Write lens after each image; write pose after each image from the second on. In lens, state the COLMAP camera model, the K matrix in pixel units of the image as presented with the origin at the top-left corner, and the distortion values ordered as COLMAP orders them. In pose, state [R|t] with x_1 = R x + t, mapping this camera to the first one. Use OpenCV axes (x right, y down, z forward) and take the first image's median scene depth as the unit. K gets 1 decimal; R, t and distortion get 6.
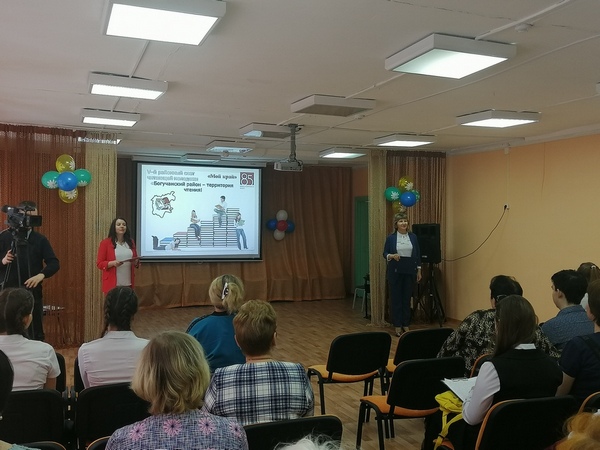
lens RADIAL K [[635.7, 0, 301.3], [0, 635.7, 222.9], [0, 0, 1]] dist [0.025365, 0.000000]
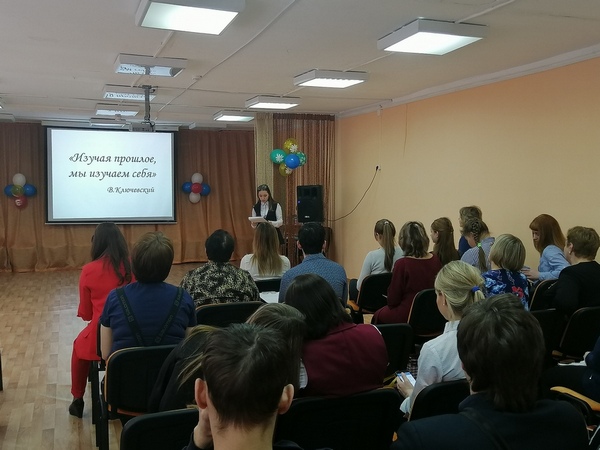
lens RADIAL K [[611.3, 0, 300.7], [0, 611.3, 226.3], [0, 0, 1]] dist [-0.010485, 0.000000]
pose [[0.999942, -0.005378, 0.009381, 0.137566], [0.004800, 0.998150, 0.060614, 0.006414], [-0.009689, -0.060566, 0.998117, 0.009860]]
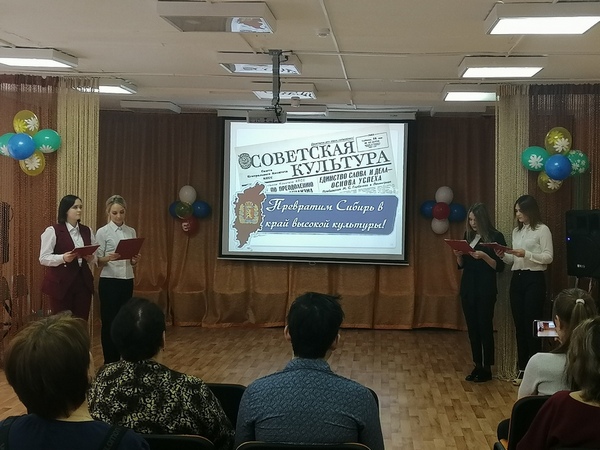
lens RADIAL K [[916.5, 0, 304.3], [0, 916.5, 223.9], [0, 0, 1]] dist [0.015640, 0.000000]
pose [[0.906230, 0.018127, -0.422395, 0.250401], [-0.010006, 0.999720, 0.021436, -0.001043], [0.422666, -0.015200, 0.906158, 0.112309]]
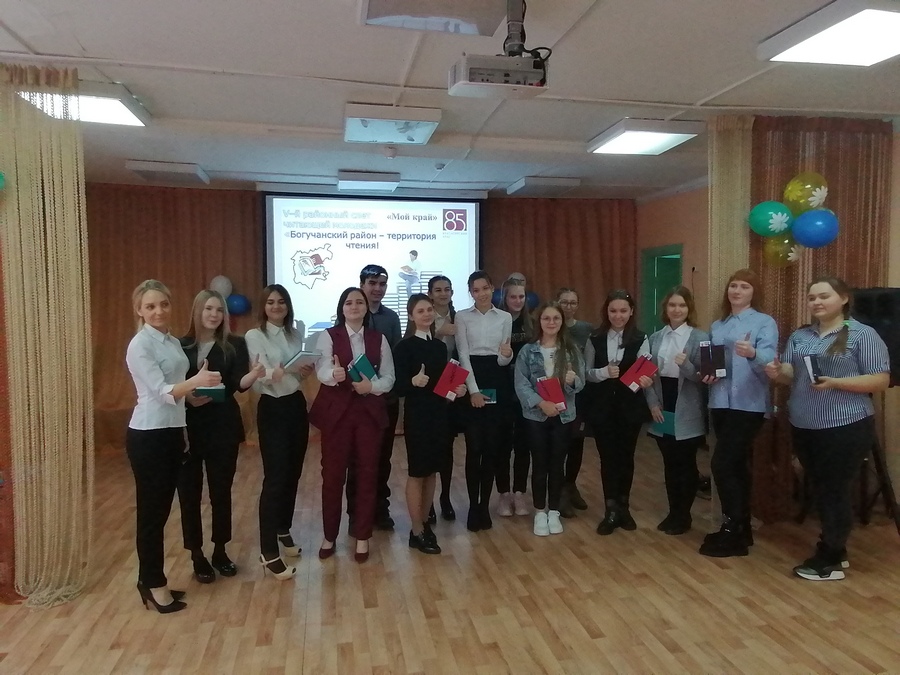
lens RADIAL K [[616.7, 0, 446.6], [0, 616.7, 336.6], [0, 0, 1]] dist [0.030718, 0.002372]
pose [[0.986280, -0.001865, -0.165071, 0.001247], [0.011988, 0.998105, 0.060348, 0.003577], [0.164646, -0.061499, 0.984434, 0.450237]]
